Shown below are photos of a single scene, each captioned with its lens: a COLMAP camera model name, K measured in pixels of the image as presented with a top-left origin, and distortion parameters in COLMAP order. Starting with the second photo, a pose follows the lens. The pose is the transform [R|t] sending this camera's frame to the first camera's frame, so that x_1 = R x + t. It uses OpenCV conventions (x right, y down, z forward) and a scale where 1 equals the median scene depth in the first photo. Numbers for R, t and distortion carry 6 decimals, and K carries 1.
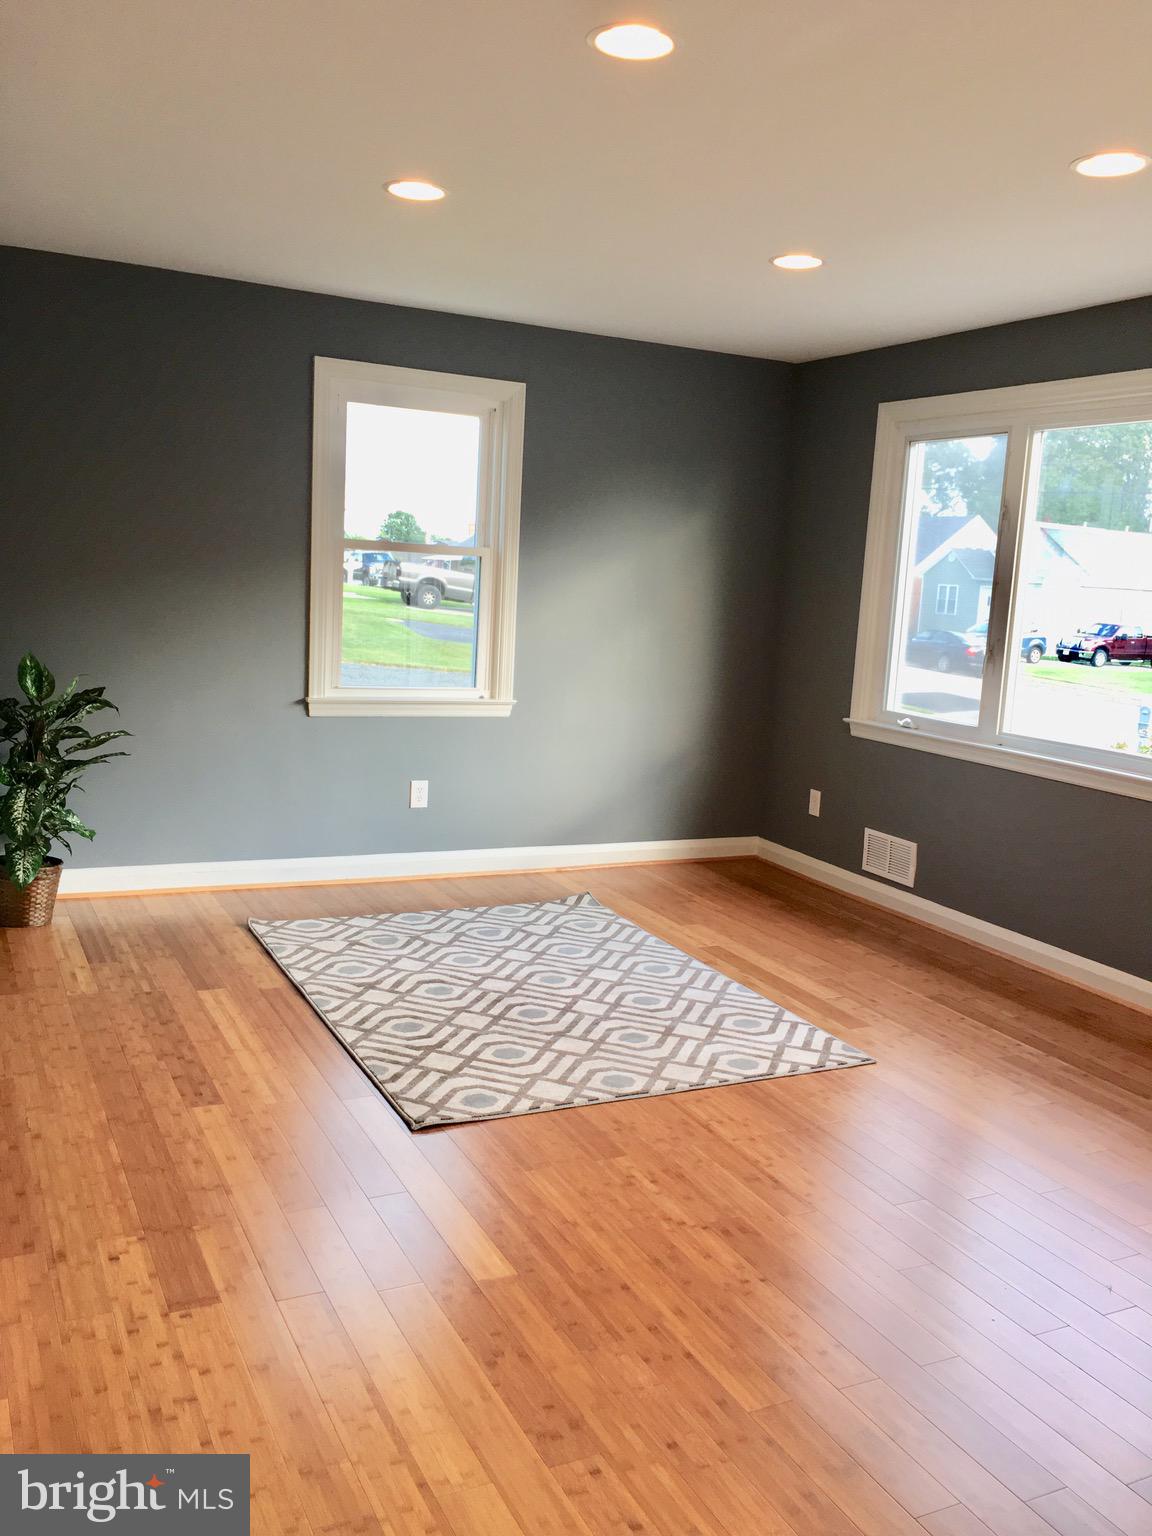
lens RADIAL K [[1293.9, 0, 581.7], [0, 1293.9, 767.9], [0, 0, 1]] dist [0.061450, -0.082488]
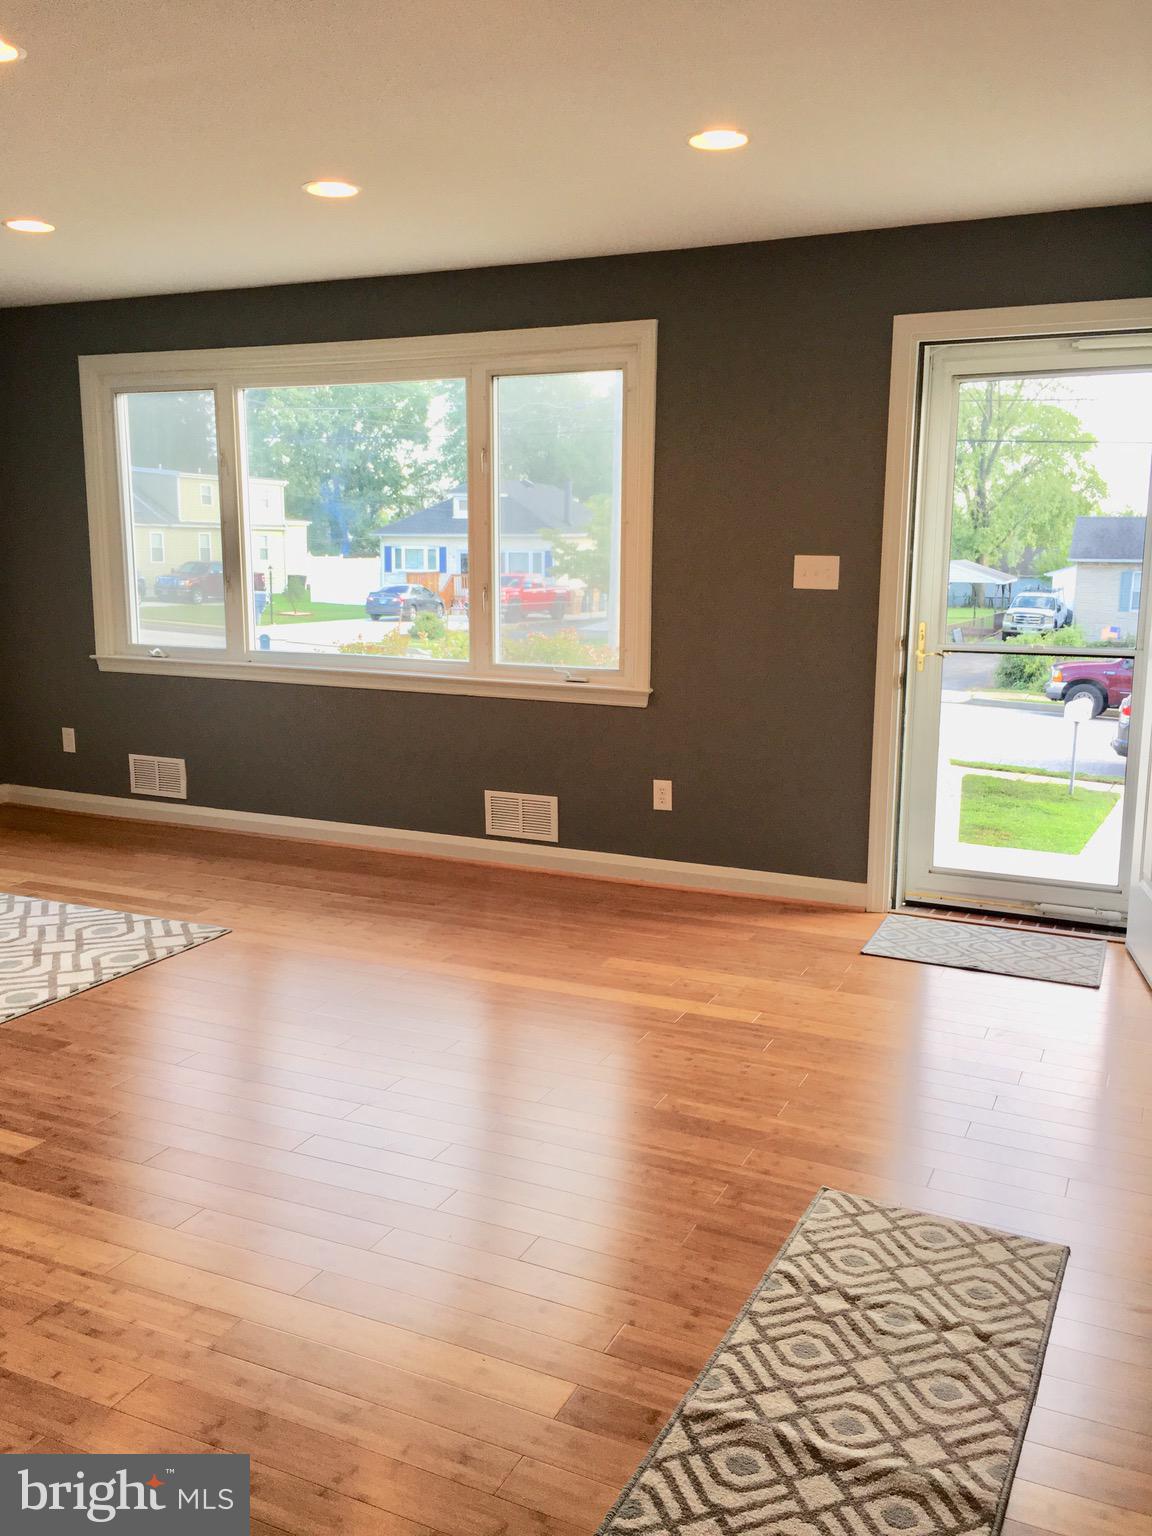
lens RADIAL K [[1293.9, 0, 582.3], [0, 1293.9, 774.1], [0, 0, 1]] dist [0.061450, -0.082488]
pose [[0.779168, -0.160167, 0.606006, -0.197942], [0.131308, 0.987059, 0.092051, 0.016469], [-0.612907, 0.007850, 0.790116, -0.119236]]
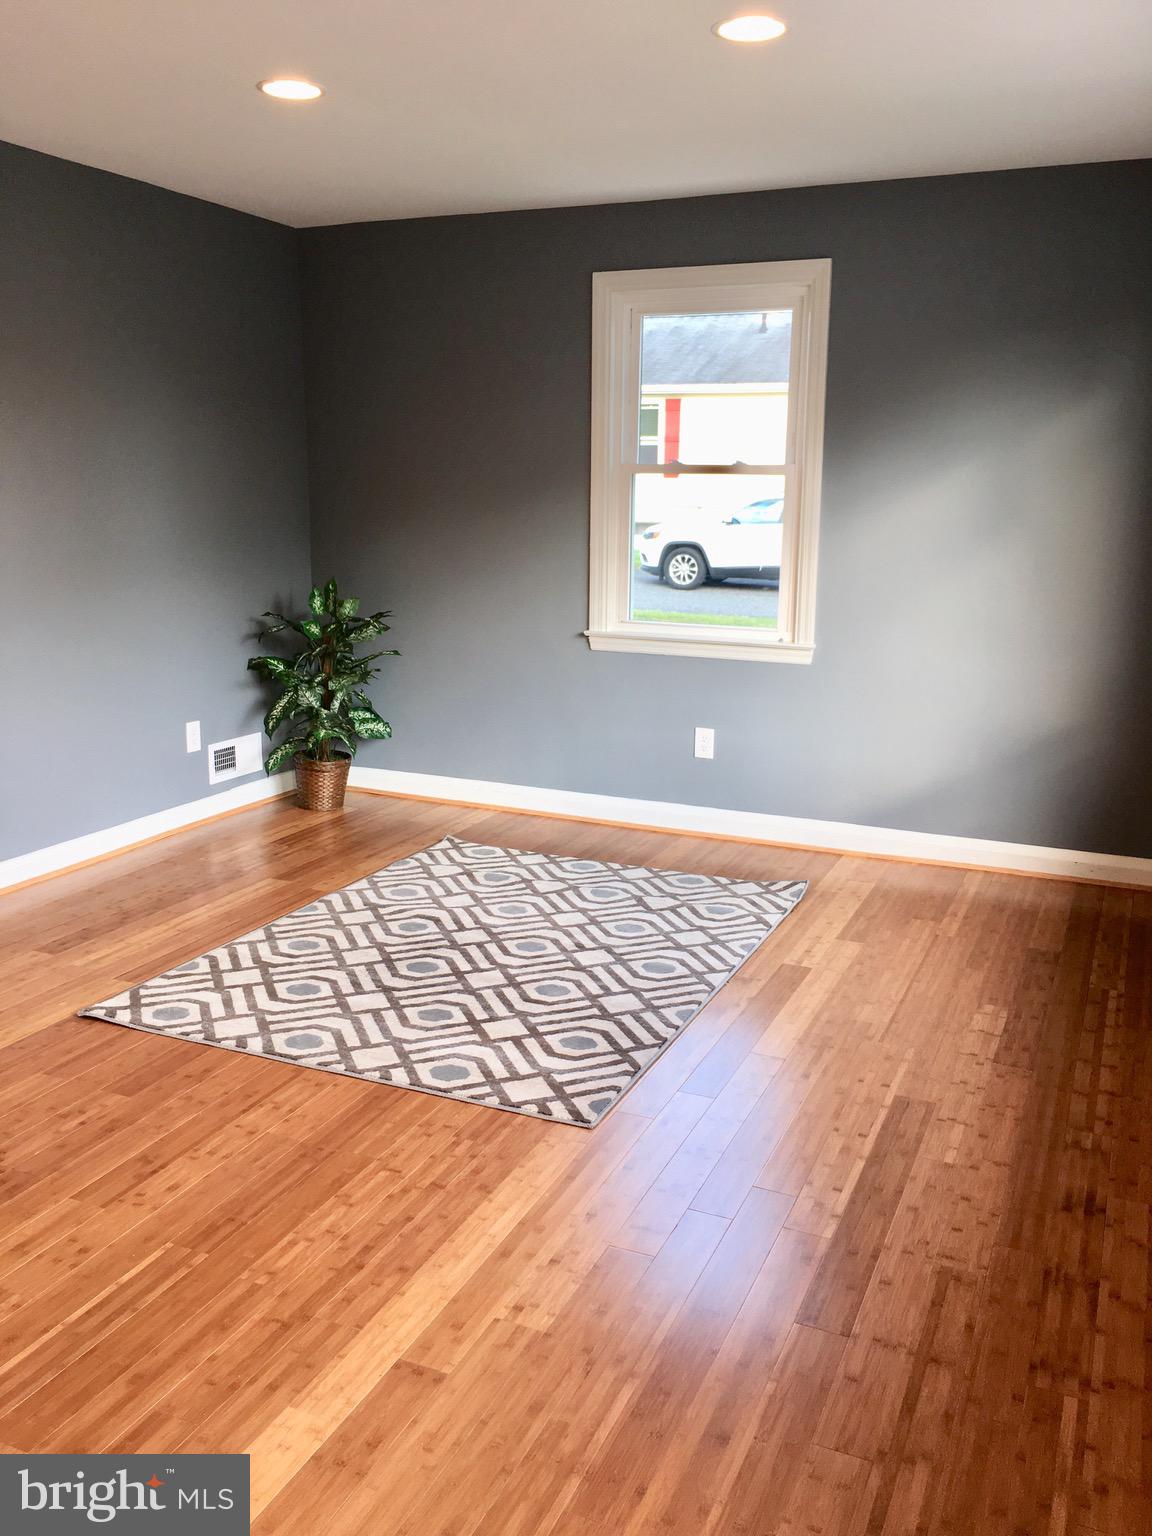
lens RADIAL K [[1293.9, 0, 585.5], [0, 1293.9, 758.0], [0, 0, 1]] dist [0.061450, -0.082488]
pose [[0.643121, 0.105732, -0.758430, 0.677608], [-0.095832, 0.993748, 0.057276, -0.018320], [0.759744, 0.035847, 0.649233, 0.469011]]
